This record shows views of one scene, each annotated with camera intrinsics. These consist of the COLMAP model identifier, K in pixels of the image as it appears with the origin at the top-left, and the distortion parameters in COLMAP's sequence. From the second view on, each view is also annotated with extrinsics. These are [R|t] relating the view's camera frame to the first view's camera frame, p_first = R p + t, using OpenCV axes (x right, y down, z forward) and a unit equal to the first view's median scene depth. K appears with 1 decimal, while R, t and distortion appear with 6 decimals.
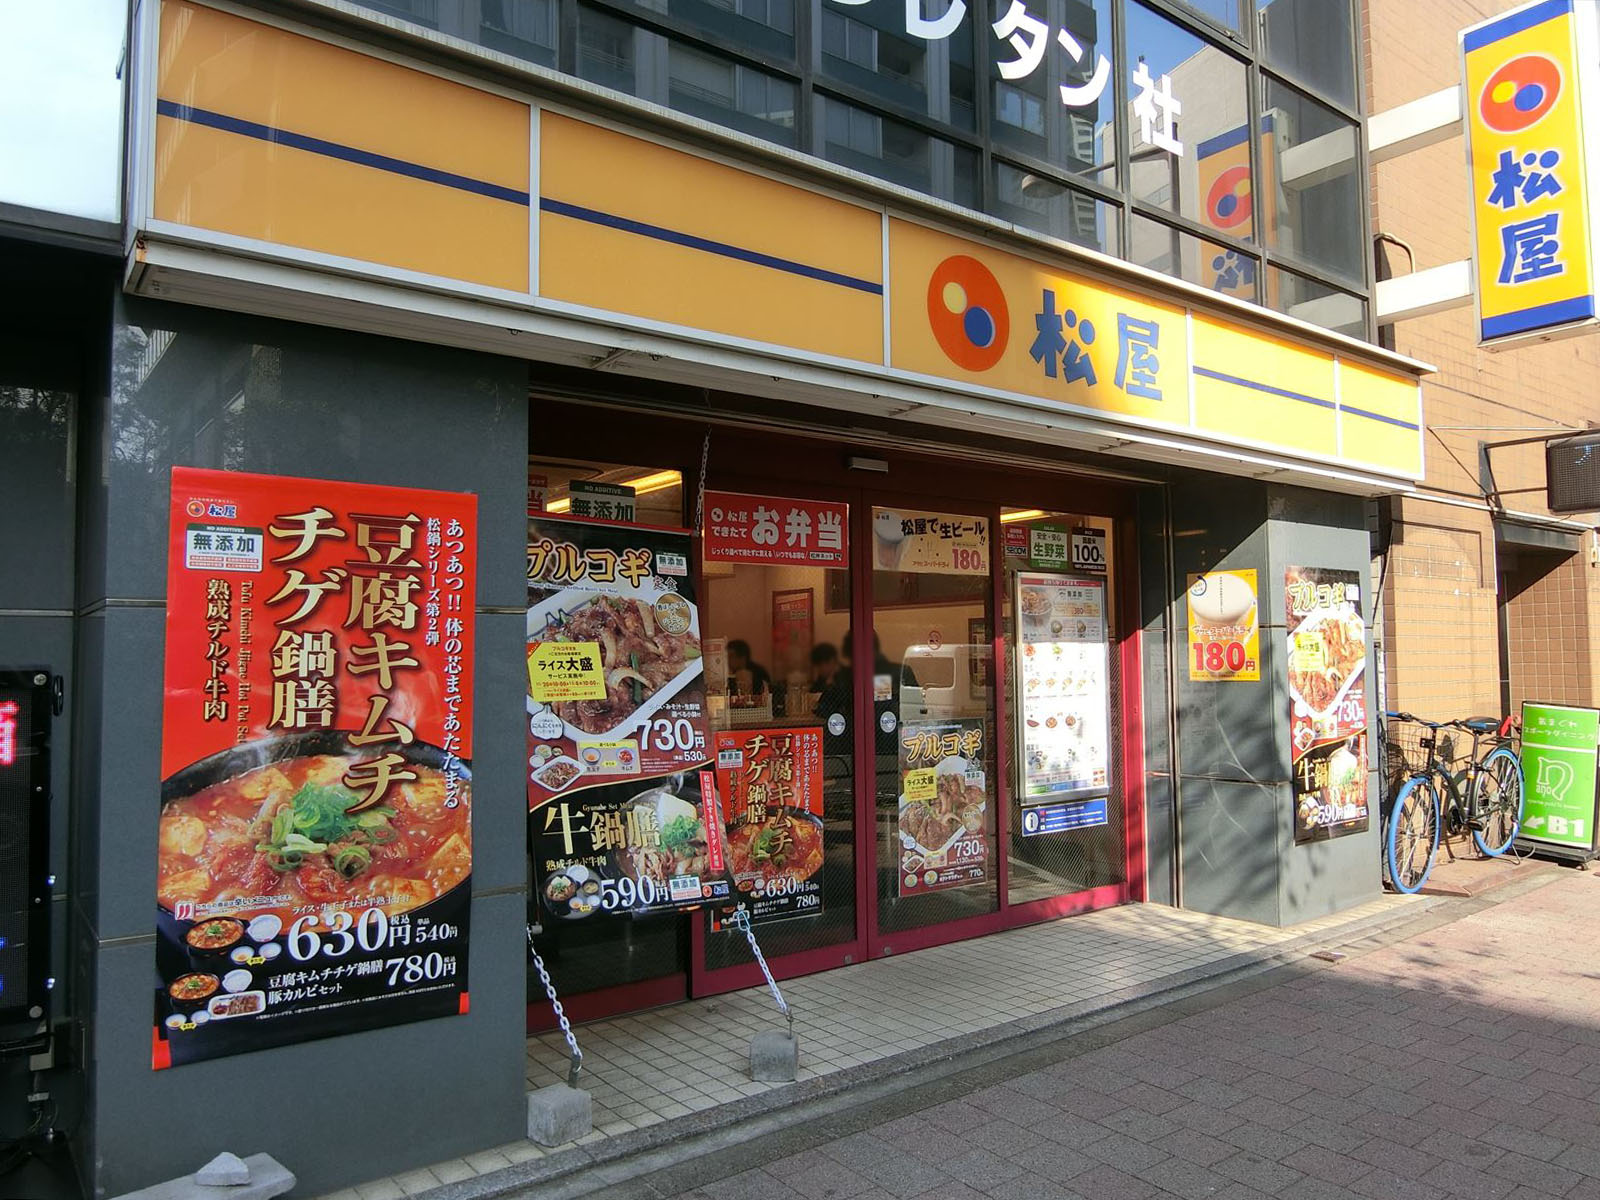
lens RADIAL K [[1107.3, 0, 797.9], [0, 1107.3, 598.6], [0, 0, 1]] dist [-0.005320, -0.001343]
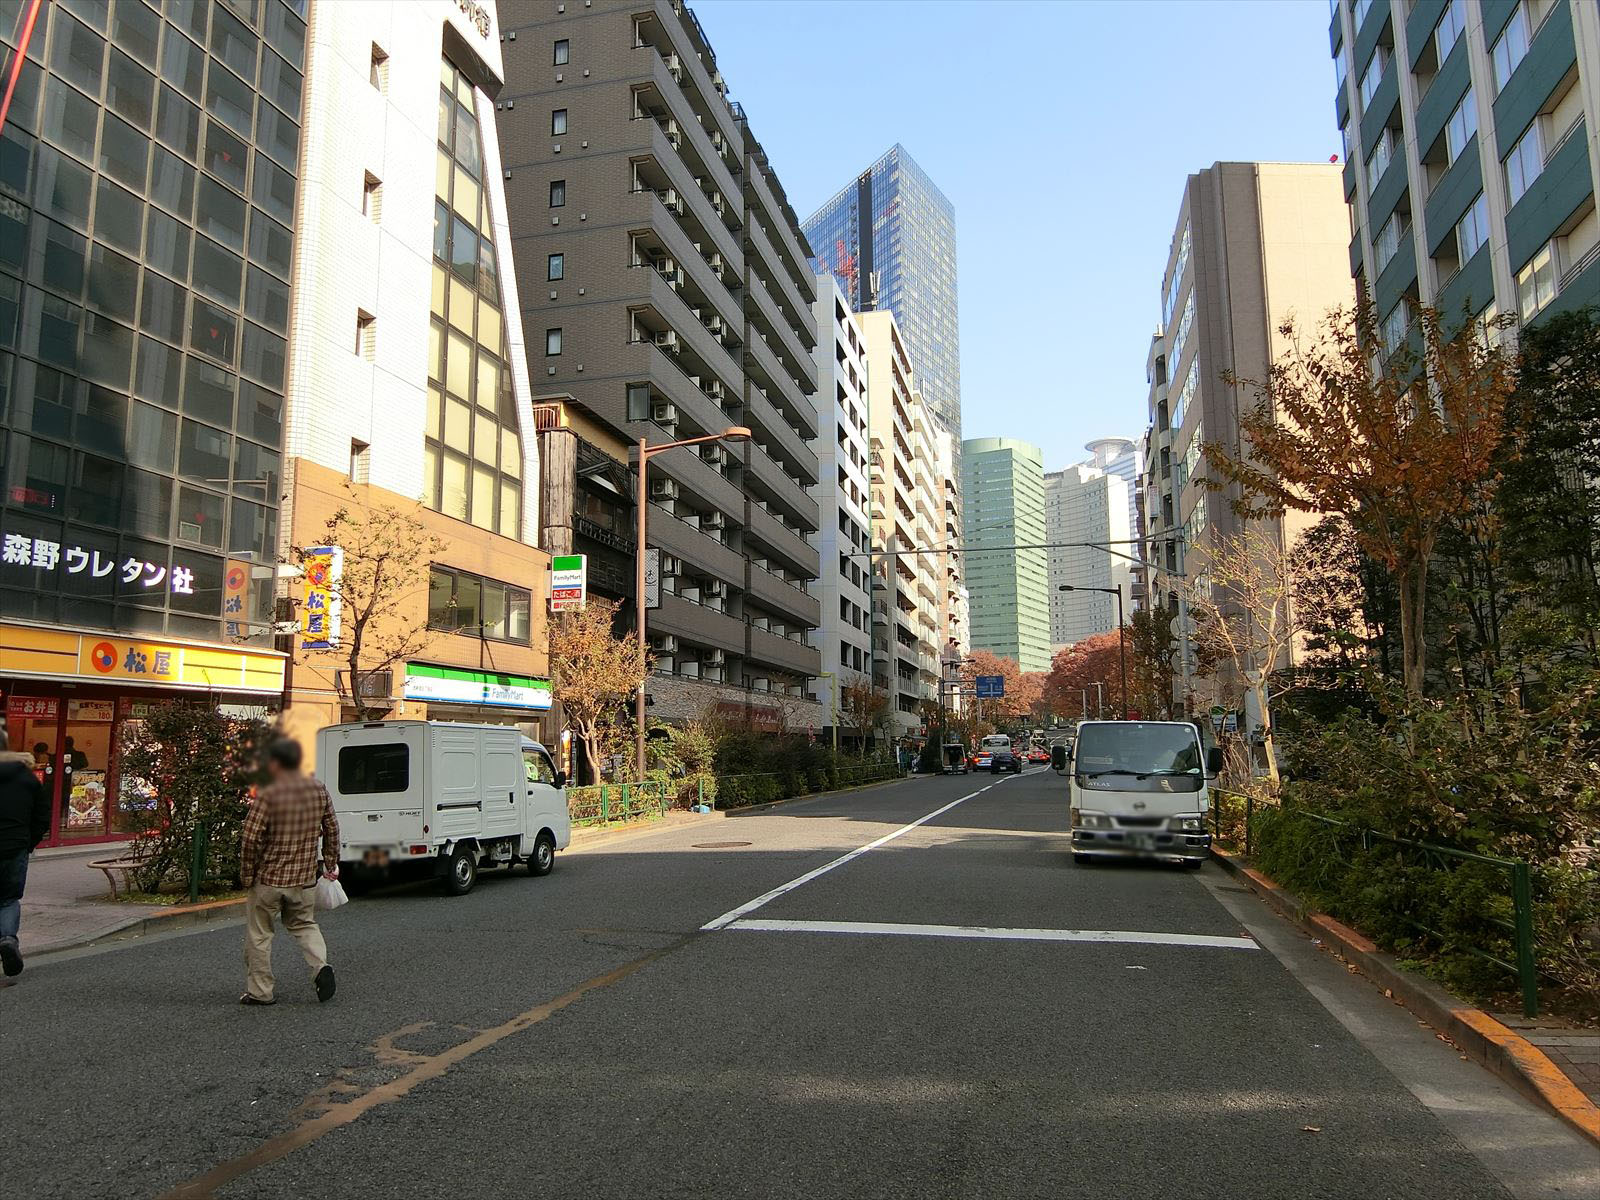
lens RADIAL K [[1107.3, 0, 797.3], [0, 1107.3, 604.2], [0, 0, 1]] dist [-0.005320, -0.001343]
pose [[0.784090, 0.083152, 0.615052, -0.259984], [-0.031463, 0.995036, -0.094414, -0.121532], [-0.619849, 0.054677, 0.782814, -2.731510]]
